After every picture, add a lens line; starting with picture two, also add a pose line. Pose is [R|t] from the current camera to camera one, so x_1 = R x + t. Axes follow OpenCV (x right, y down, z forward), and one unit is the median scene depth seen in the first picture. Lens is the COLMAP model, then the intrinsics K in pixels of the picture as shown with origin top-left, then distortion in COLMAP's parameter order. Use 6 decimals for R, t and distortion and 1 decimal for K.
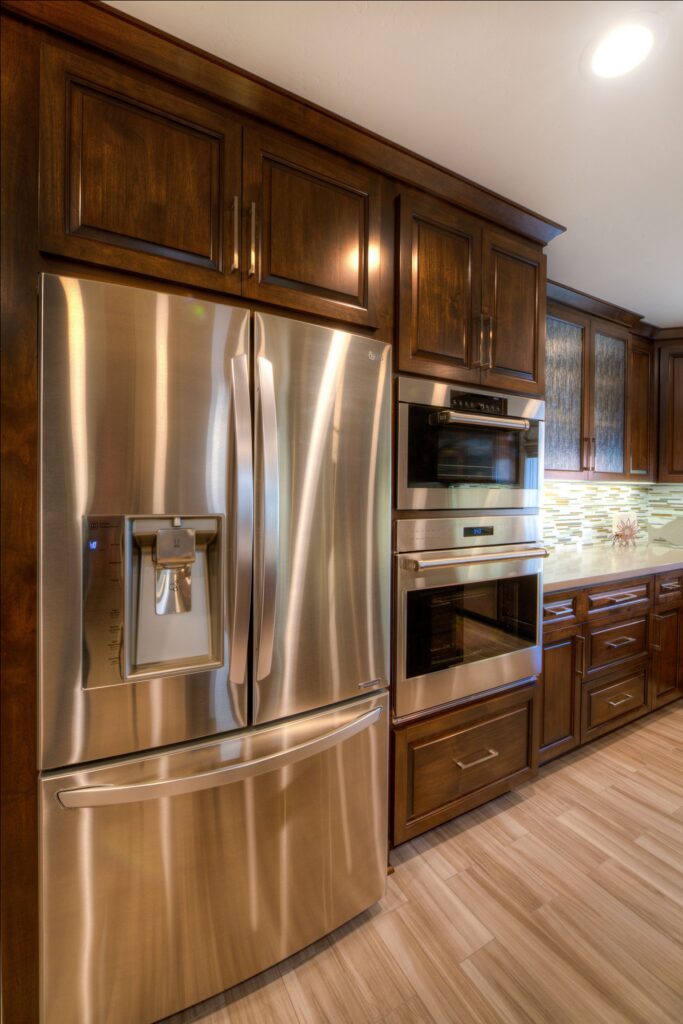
lens RADIAL K [[444.7, 0, 388.7], [0, 444.7, 488.2], [0, 0, 1]] dist [-0.010314, -0.003938]
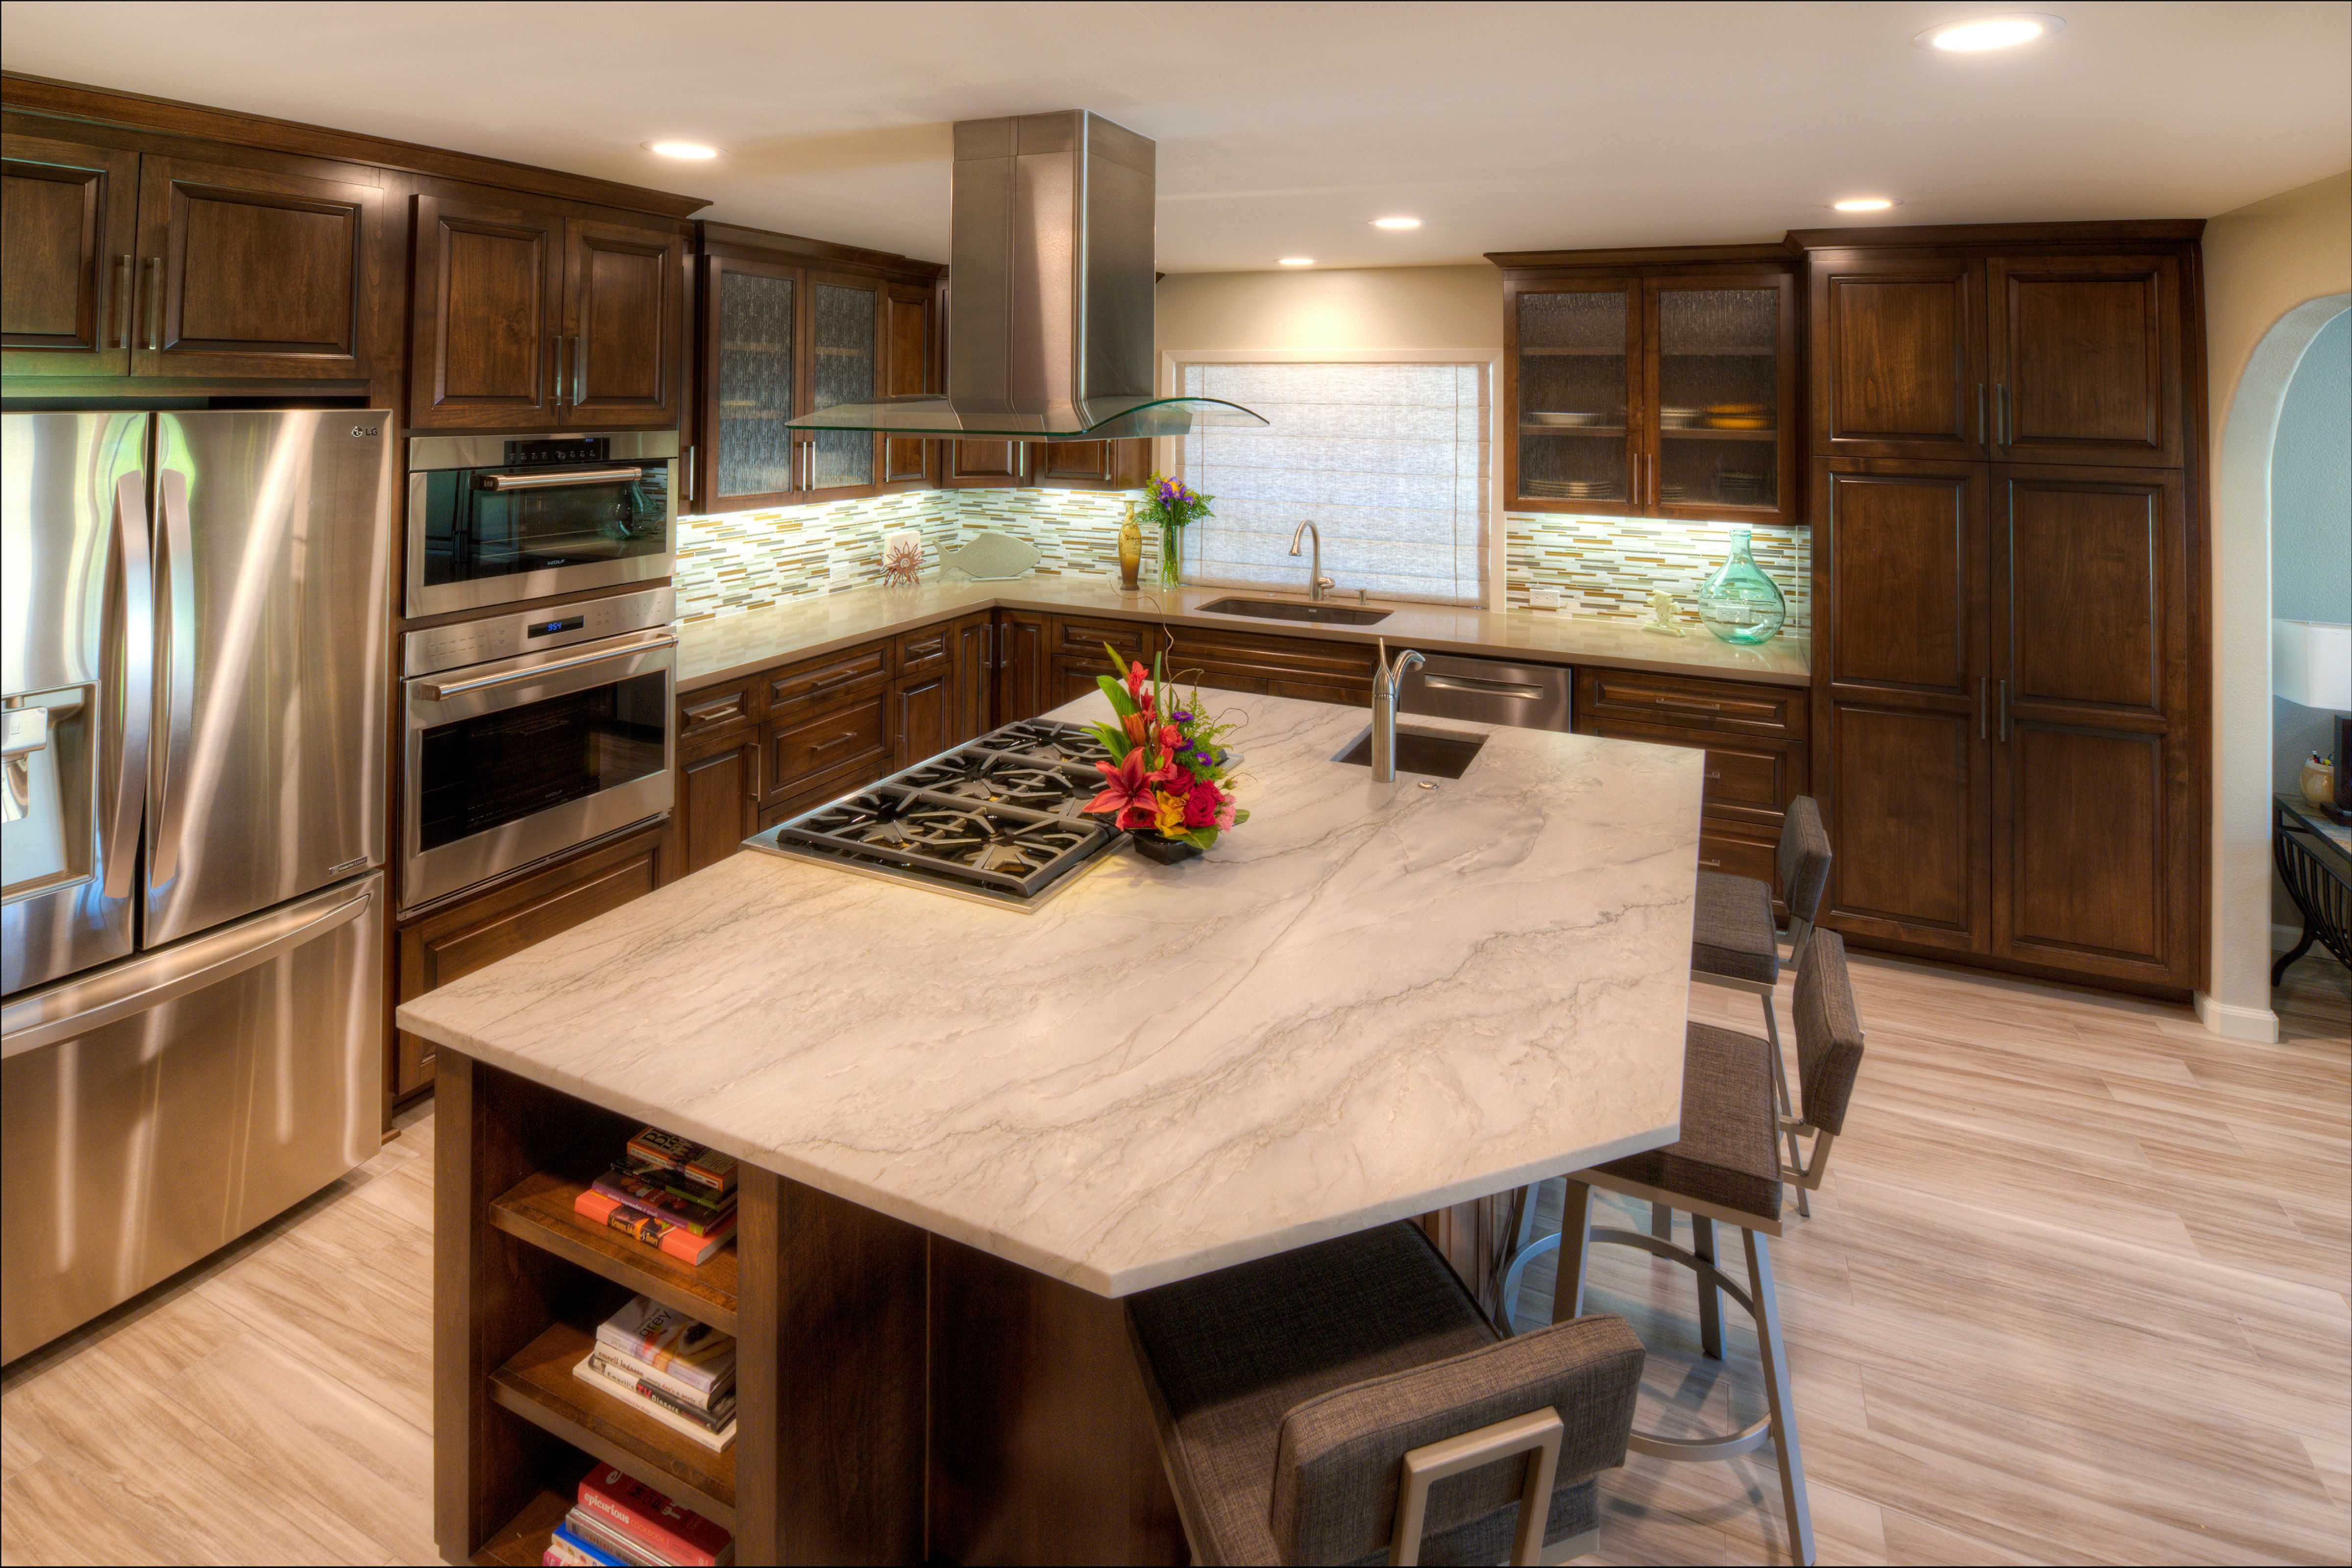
lens RADIAL K [[1083.6, 0, 1266.6], [0, 1083.6, 368.8], [0, 0, 1]] dist [0.007809, -0.004796]
pose [[0.822187, 0.011617, 0.569098, 0.111951], [0.000224, 0.999785, -0.020732, -0.226516], [-0.569217, 0.017173, 0.822008, -0.894845]]
